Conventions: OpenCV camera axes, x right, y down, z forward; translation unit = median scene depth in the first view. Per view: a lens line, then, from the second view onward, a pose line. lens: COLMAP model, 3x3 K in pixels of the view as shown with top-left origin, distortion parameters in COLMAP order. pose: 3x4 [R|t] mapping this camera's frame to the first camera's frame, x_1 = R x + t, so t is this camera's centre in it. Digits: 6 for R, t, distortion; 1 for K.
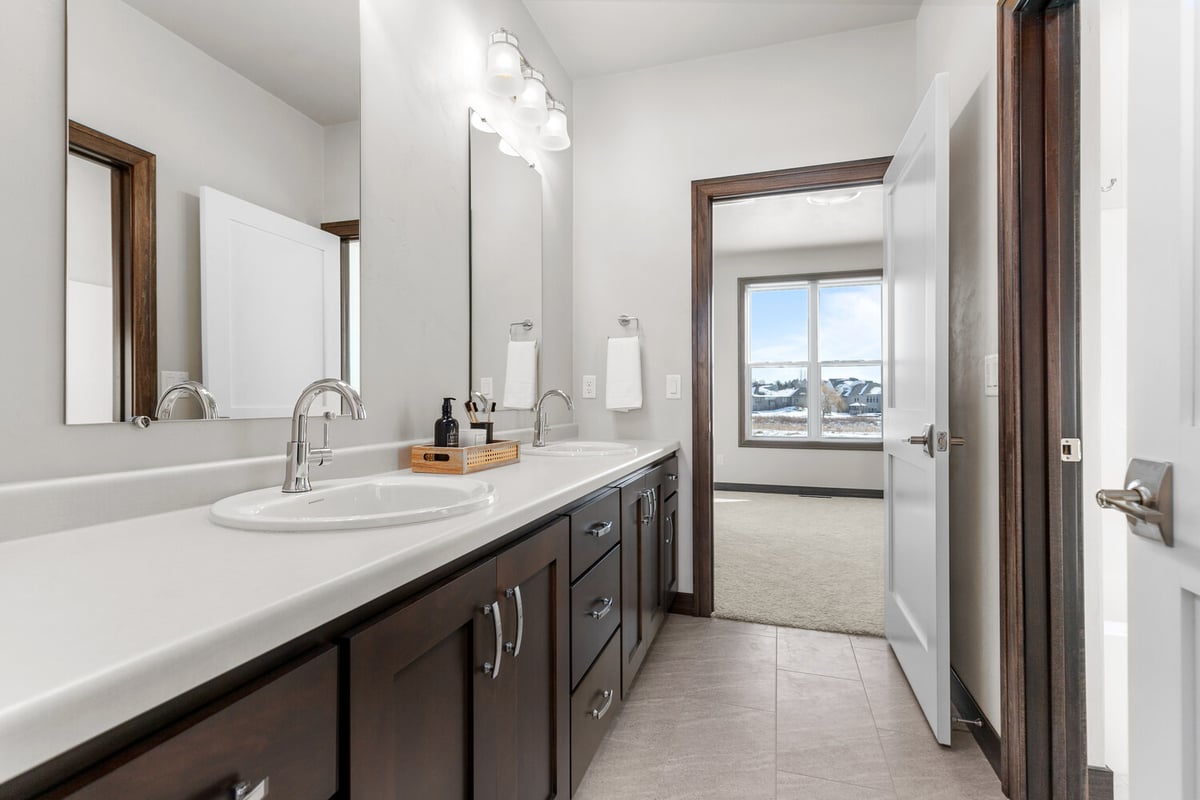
lens RADIAL K [[546.7, 0, 597.8], [0, 546.7, 399.7], [0, 0, 1]] dist [0.017914, -0.000746]
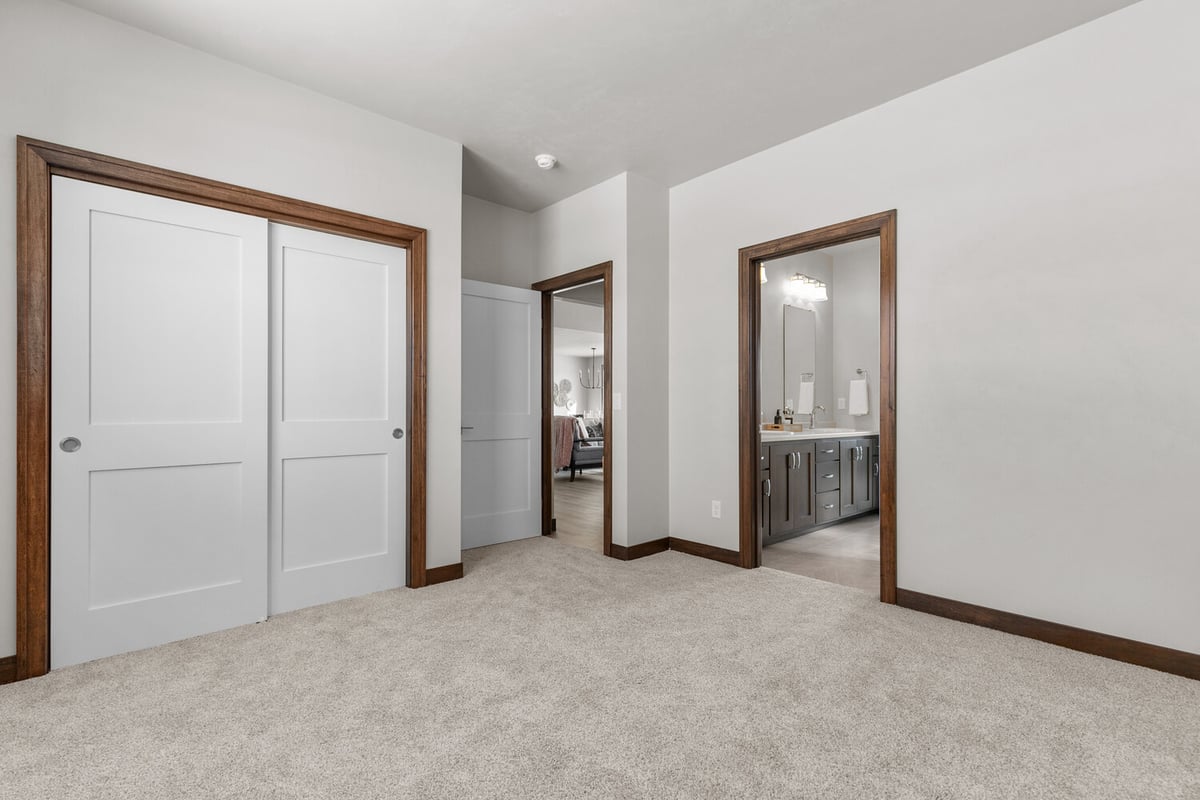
lens RADIAL K [[546.7, 0, 605.0], [0, 546.7, 408.0], [0, 0, 1]] dist [0.017914, -0.000746]
pose [[0.866881, -0.002274, -0.498510, 0.308099], [0.000889, 0.999995, -0.003016, -0.002962], [0.498514, 0.002172, 0.866879, -1.574731]]
